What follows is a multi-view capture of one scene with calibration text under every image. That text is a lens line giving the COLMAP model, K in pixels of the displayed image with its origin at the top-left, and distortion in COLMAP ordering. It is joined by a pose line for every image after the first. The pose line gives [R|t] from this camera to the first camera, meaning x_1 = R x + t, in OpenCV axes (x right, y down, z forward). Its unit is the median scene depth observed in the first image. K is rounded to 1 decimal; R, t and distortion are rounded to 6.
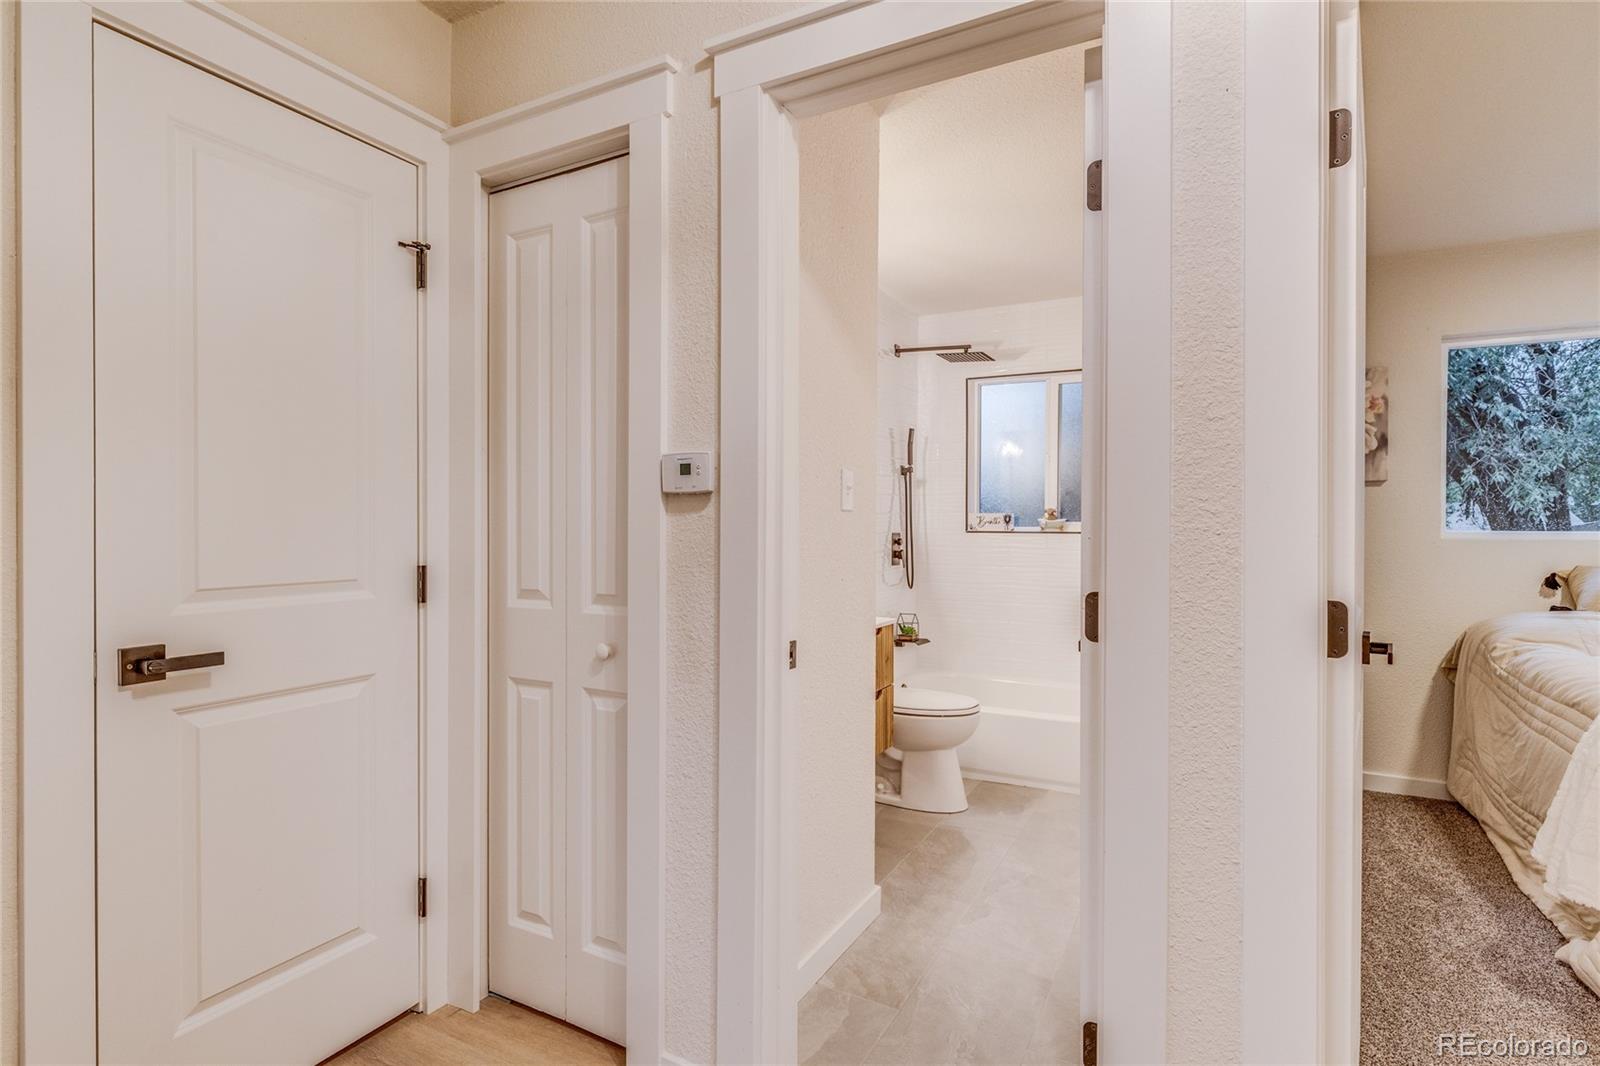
lens RADIAL K [[790.7, 0, 799.6], [0, 790.7, 522.6], [0, 0, 1]] dist [0.000027, 0.000457]
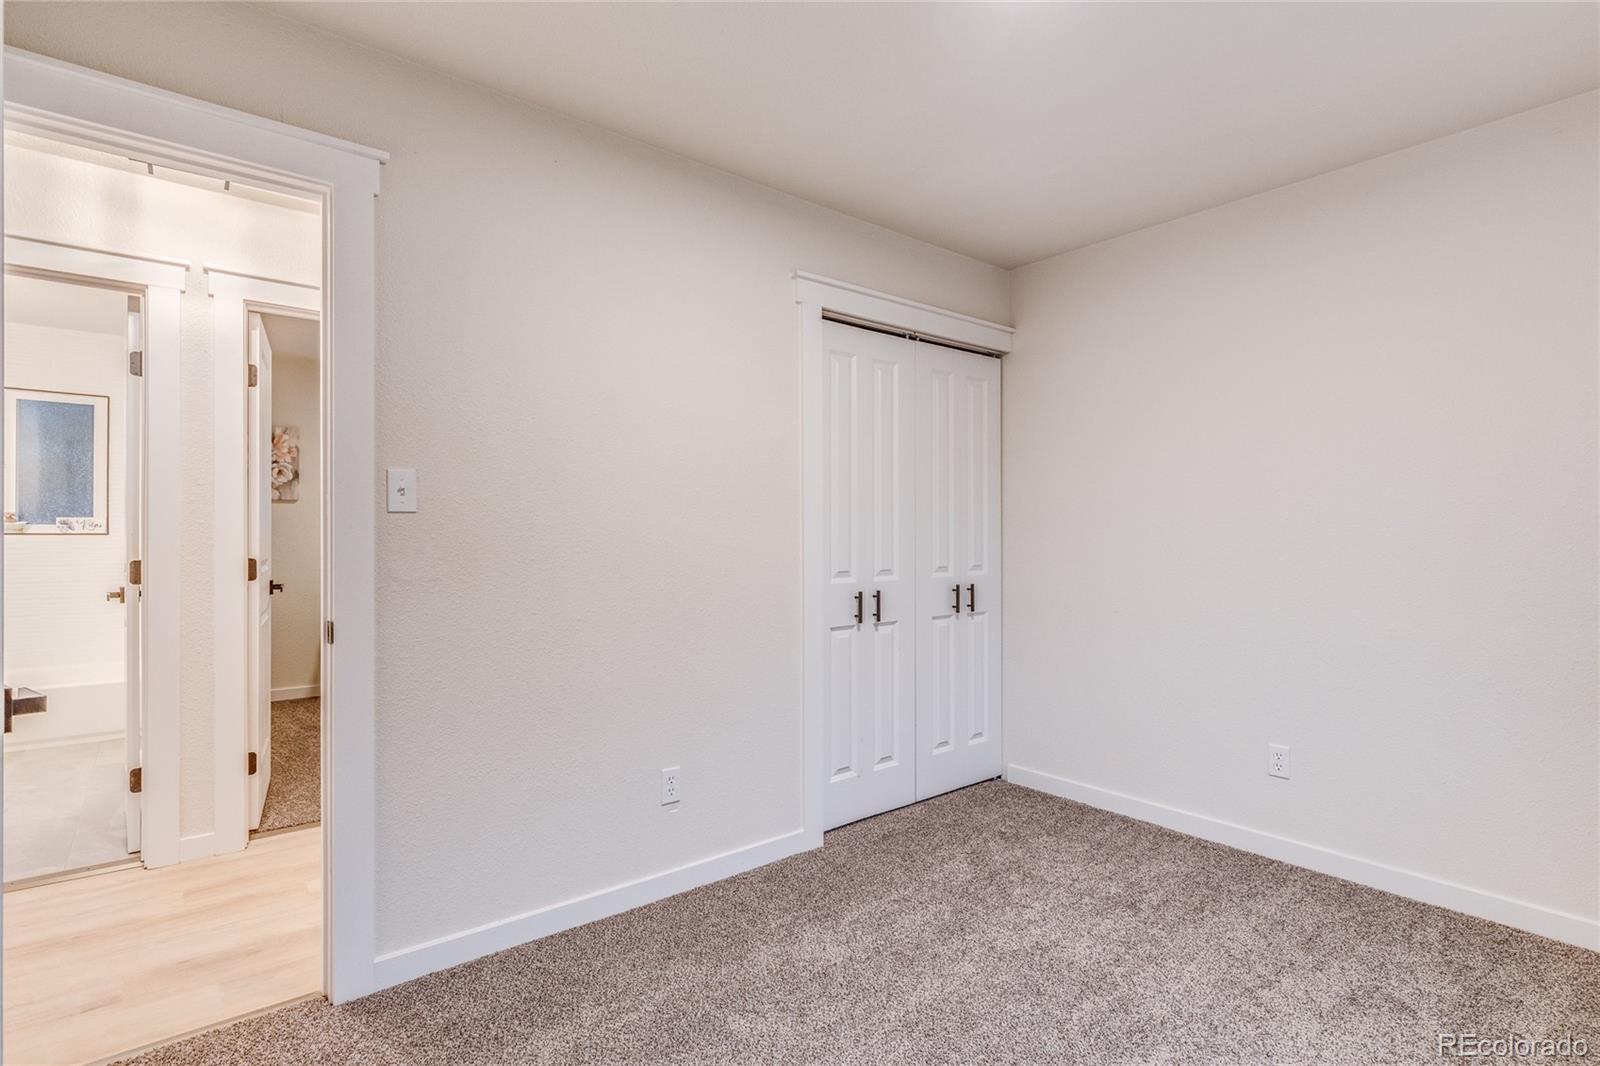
lens RADIAL K [[801.0, 0, 833.2], [0, 801.0, 529.3], [0, 0, 1]] dist [-0.001277, -0.000383]
pose [[0.364673, 0.006018, 0.931116, -0.349063], [-0.004061, 0.999980, -0.004873, 0.007866], [-0.931127, -0.002005, 0.364690, -0.568402]]
